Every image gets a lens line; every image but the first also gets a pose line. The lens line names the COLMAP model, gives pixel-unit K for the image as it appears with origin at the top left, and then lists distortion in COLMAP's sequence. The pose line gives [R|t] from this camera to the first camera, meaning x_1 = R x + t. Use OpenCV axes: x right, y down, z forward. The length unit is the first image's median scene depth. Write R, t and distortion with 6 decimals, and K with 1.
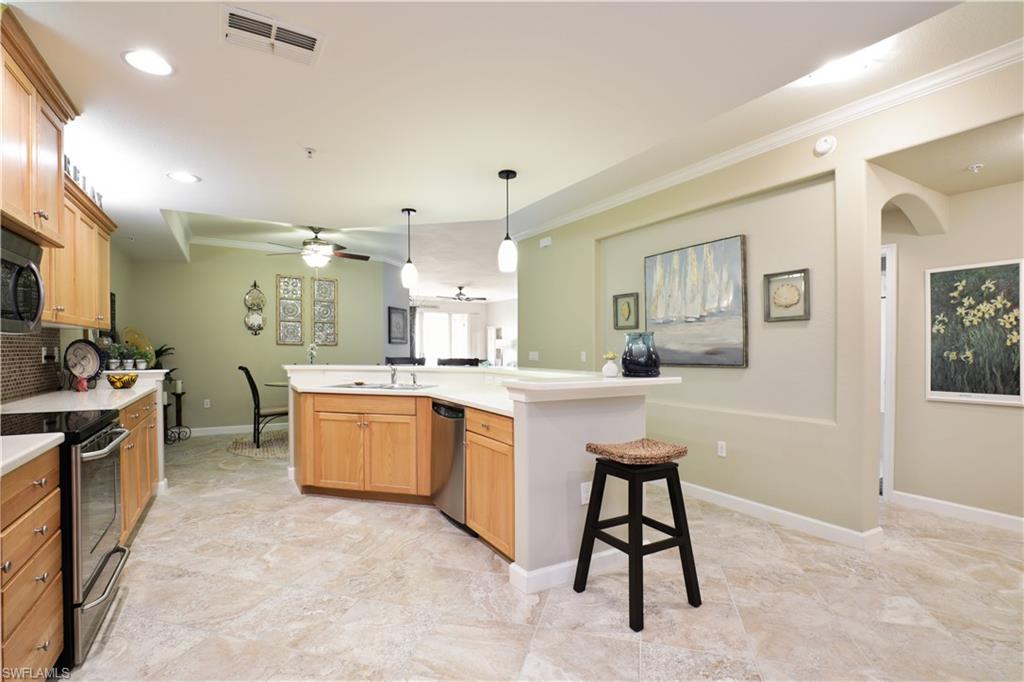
lens RADIAL K [[485.3, 0, 509.5], [0, 485.3, 353.9], [0, 0, 1]] dist [-0.024781, 0.000081]
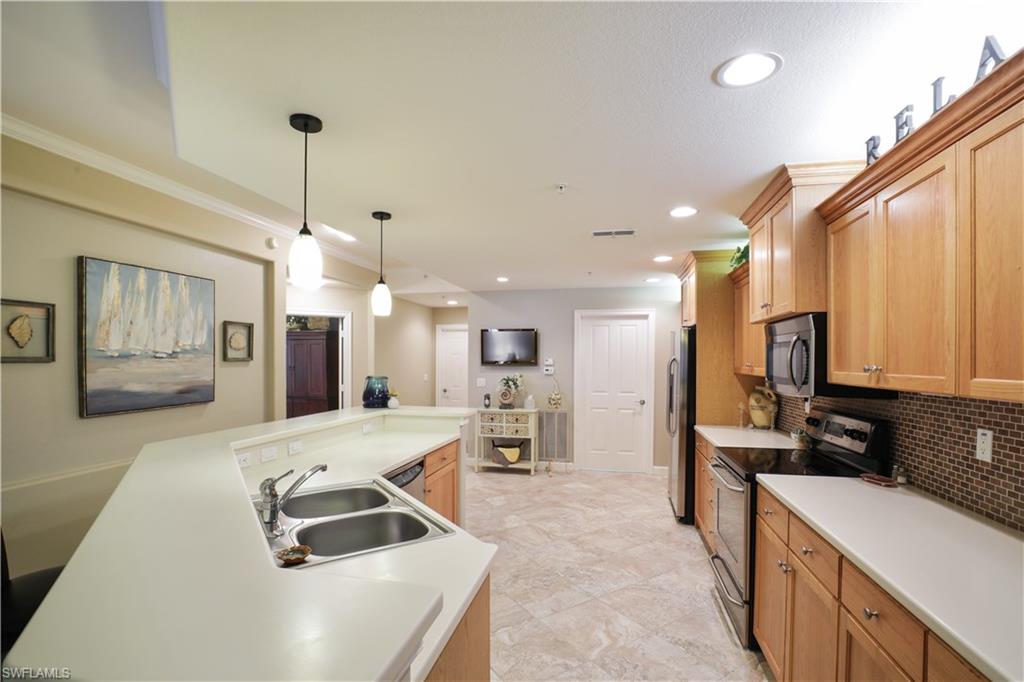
lens RADIAL K [[471.0, 0, 513.4], [0, 471.0, 354.4], [0, 0, 1]] dist [-0.002762, -0.000243]
pose [[-0.743057, -0.000922, 0.669228, -0.706047], [-0.004314, 0.999985, -0.003413, -0.077376], [-0.669214, -0.005423, -0.743050, 1.296026]]
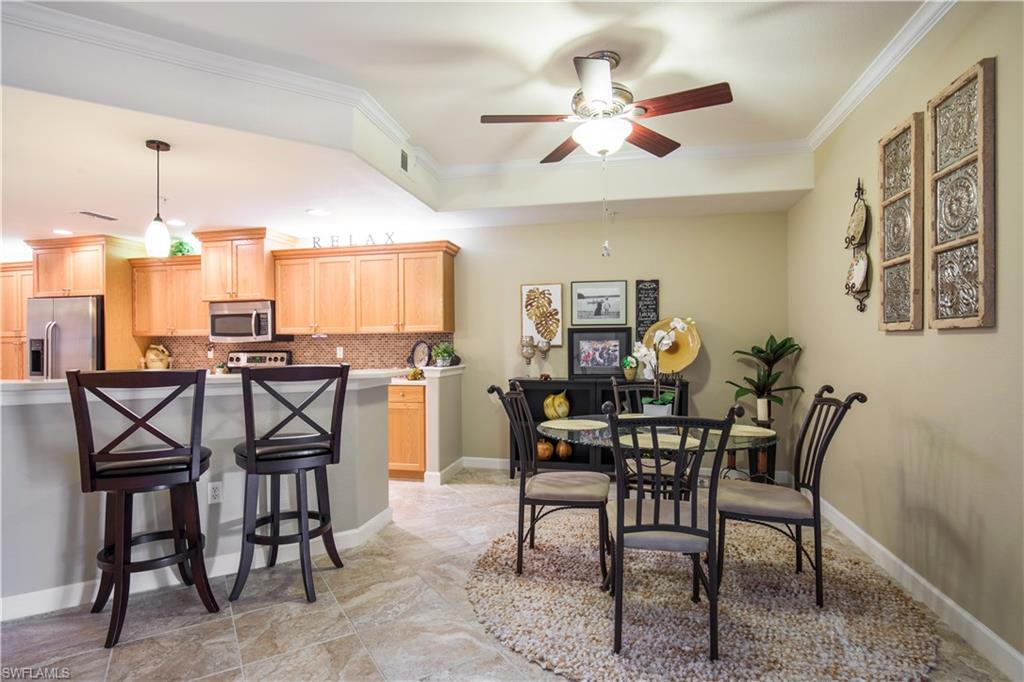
lens RADIAL K [[477.0, 0, 523.9], [0, 477.0, 346.3], [0, 0, 1]] dist [-0.000352, 0.000004]
pose [[-0.670874, 0.000882, -0.741571, -0.101798], [-0.003618, 0.999984, 0.004462, -0.020211], [0.741563, 0.005676, -0.670859, 1.935314]]
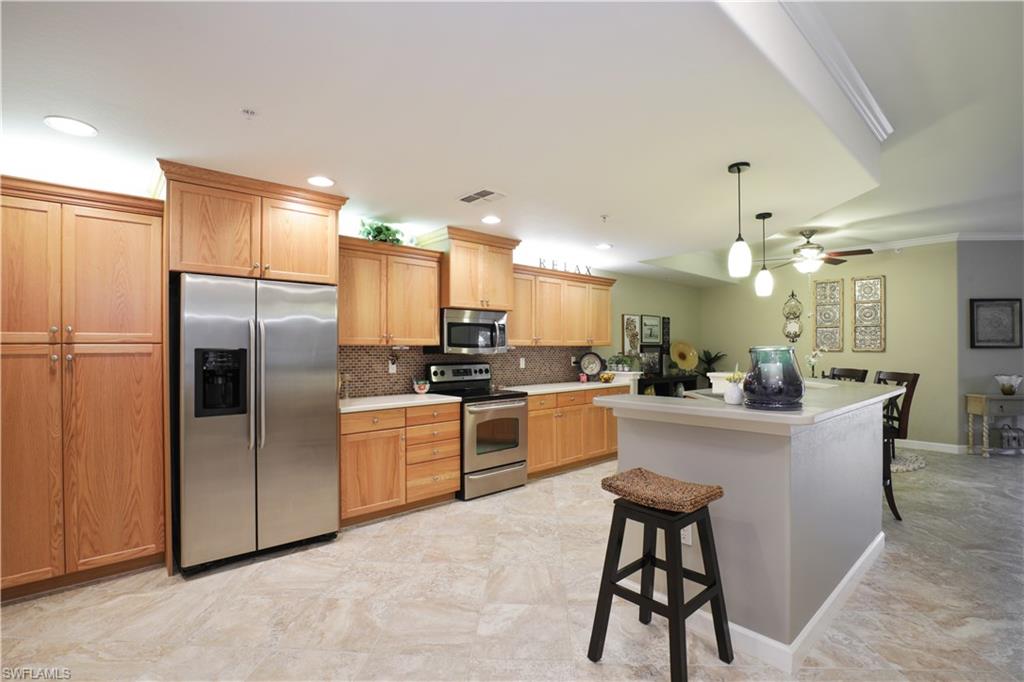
lens RADIAL K [[471.0, 0, 513.4], [0, 471.0, 354.4], [0, 0, 1]] dist [-0.002762, -0.000243]
pose [[0.204857, 0.002647, -0.978788, 0.634757], [-0.003394, 0.999992, 0.001994, -0.023864], [0.978786, 0.002913, 0.204865, 0.354766]]
